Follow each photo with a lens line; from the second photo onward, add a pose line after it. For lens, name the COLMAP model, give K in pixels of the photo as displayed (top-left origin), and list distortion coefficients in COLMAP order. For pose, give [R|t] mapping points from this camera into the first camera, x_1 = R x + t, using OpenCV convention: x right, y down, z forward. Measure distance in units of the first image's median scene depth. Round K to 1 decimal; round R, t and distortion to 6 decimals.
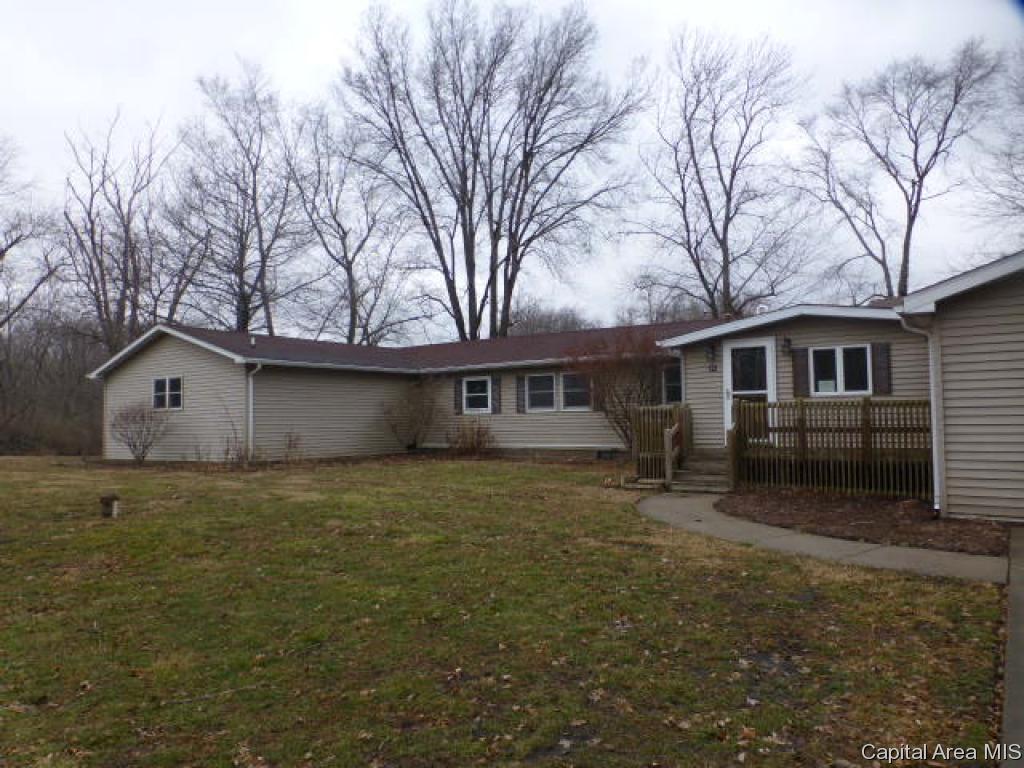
lens RADIAL K [[738.0, 0, 505.2], [0, 738.0, 387.4], [0, 0, 1]] dist [-0.057002, 0.050338]
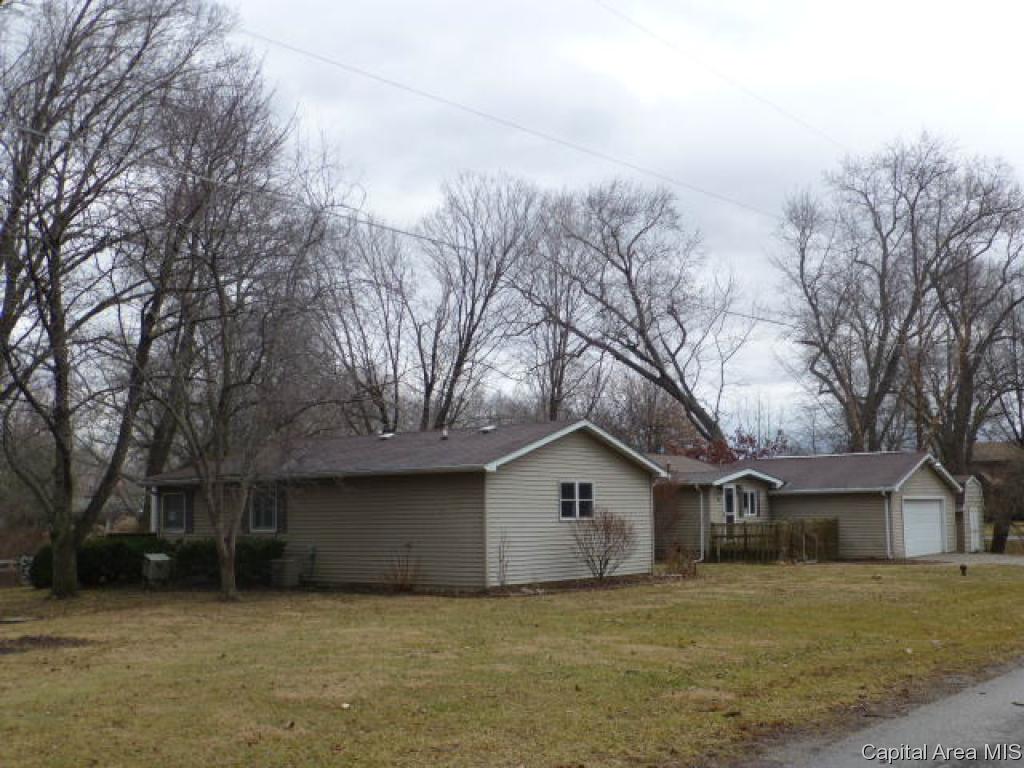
lens RADIAL K [[1367.9, 0, 511.4], [0, 1367.9, 384.1], [0, 0, 1]] dist [-0.157334, -0.009732]
pose [[-0.001284, 0.109907, 0.993941, -2.063701], [-0.033034, 0.993395, -0.109889, 0.051383], [-0.999453, -0.032975, 0.002355, 1.073574]]
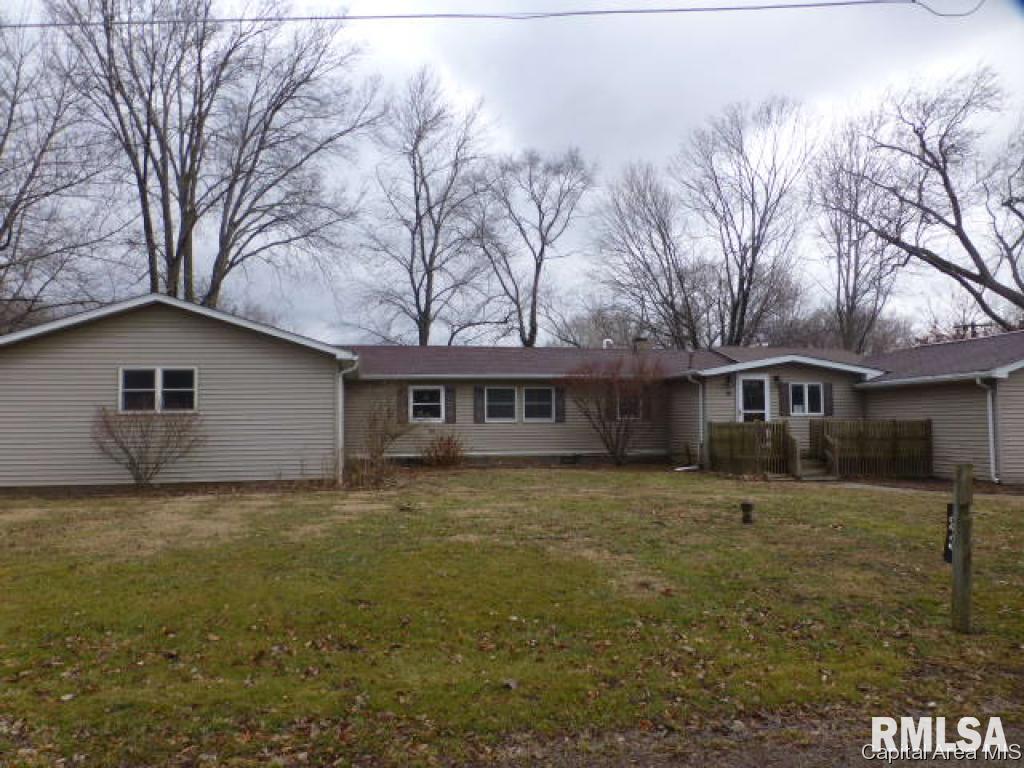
lens RADIAL K [[796.7, 0, 513.3], [0, 796.7, 385.2], [0, 0, 1]] dist [0.071270, 0.000320]
pose [[0.657562, 0.047848, 0.751879, -0.824868], [-0.035688, 0.998839, -0.032353, 0.016561], [-0.752554, -0.005559, 0.658507, 0.223318]]
